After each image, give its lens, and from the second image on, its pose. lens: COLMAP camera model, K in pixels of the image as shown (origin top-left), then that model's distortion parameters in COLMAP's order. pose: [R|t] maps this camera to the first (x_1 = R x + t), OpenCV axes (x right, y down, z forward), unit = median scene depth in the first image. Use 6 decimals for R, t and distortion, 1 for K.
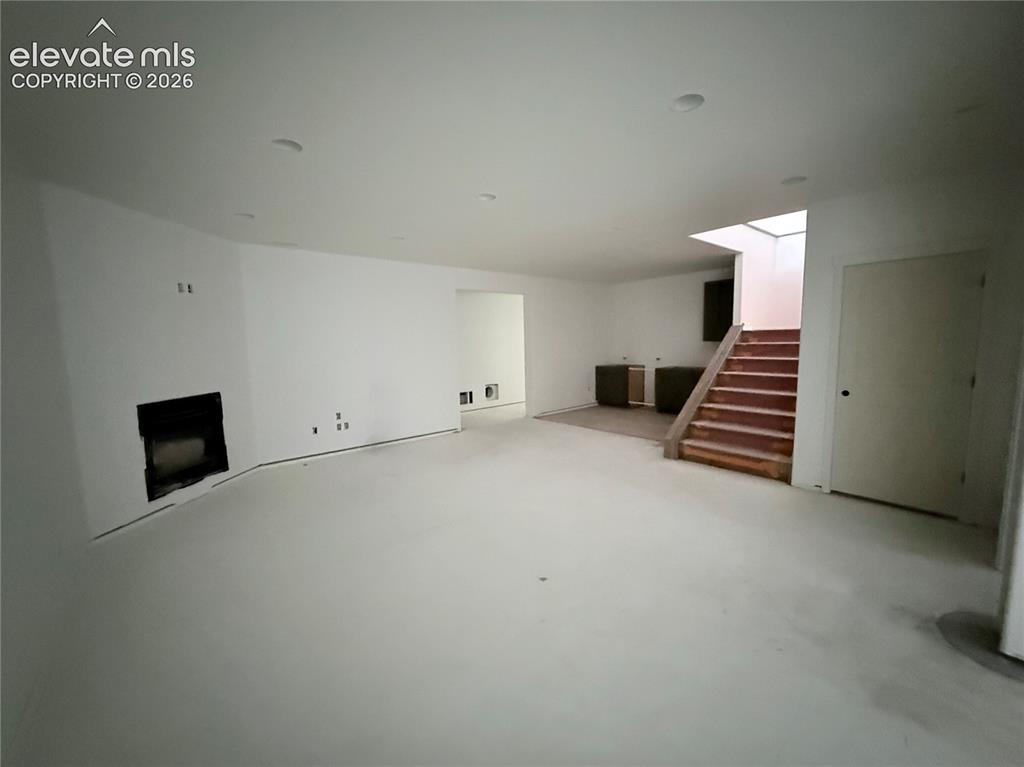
lens RADIAL K [[409.3, 0, 512.0], [0, 409.3, 383.5], [0, 0, 1]] dist [0.000161, -0.000009]
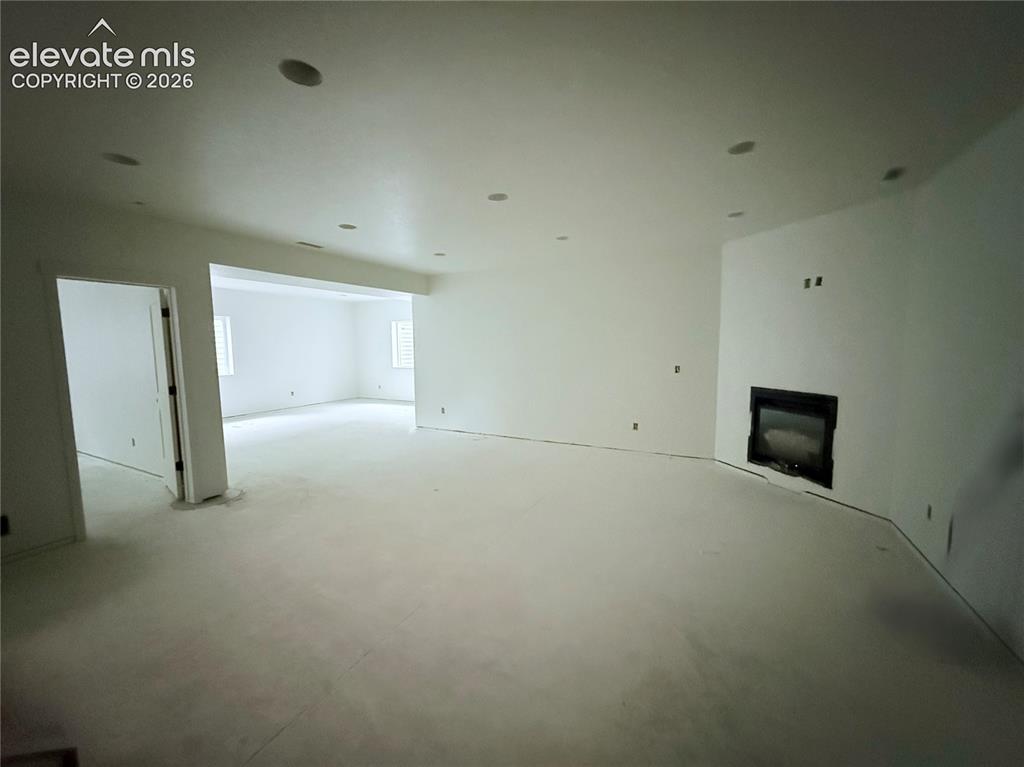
lens RADIAL K [[409.3, 0, 512.0], [0, 409.3, 383.5], [0, 0, 1]] dist [0.000161, -0.000009]
pose [[-0.919041, 0.075089, -0.386943, 0.259259], [-0.006930, 0.978457, 0.206337, -0.197668], [0.394101, 0.192313, -0.898721, 1.675847]]
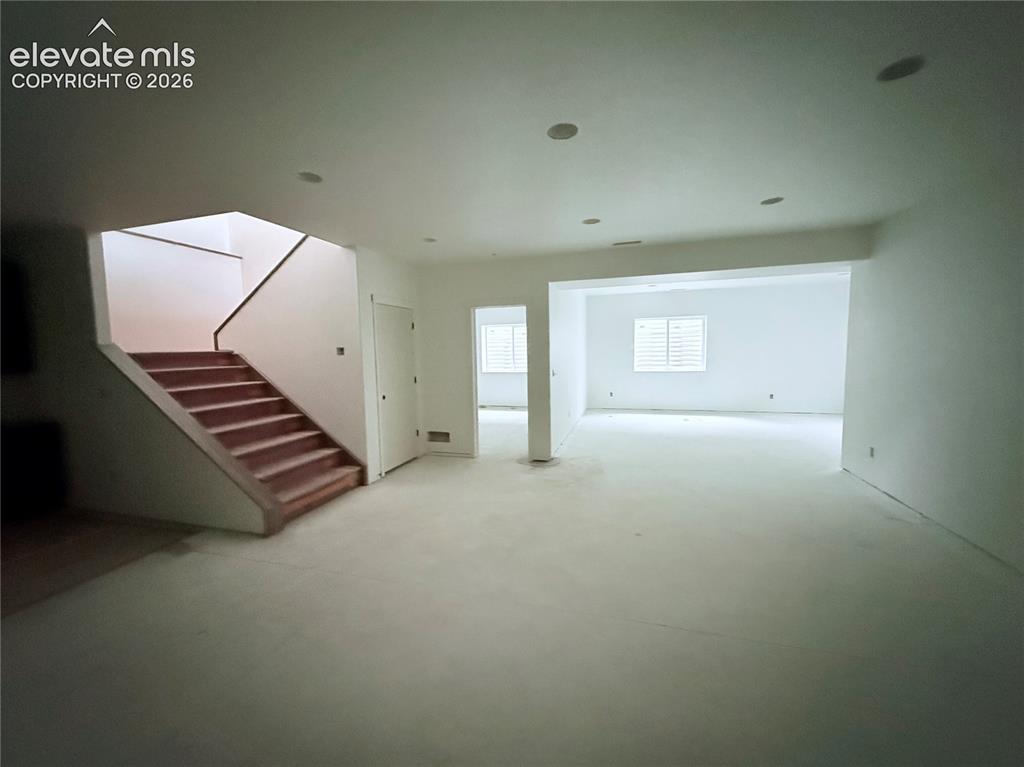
lens RADIAL K [[409.3, 0, 512.0], [0, 409.3, 383.5], [0, 0, 1]] dist [0.000161, -0.000009]
pose [[-0.554019, -0.038559, 0.831611, -0.515893], [0.121189, 0.984551, 0.126386, -0.134421], [-0.823636, 0.170802, -0.540787, 1.269102]]
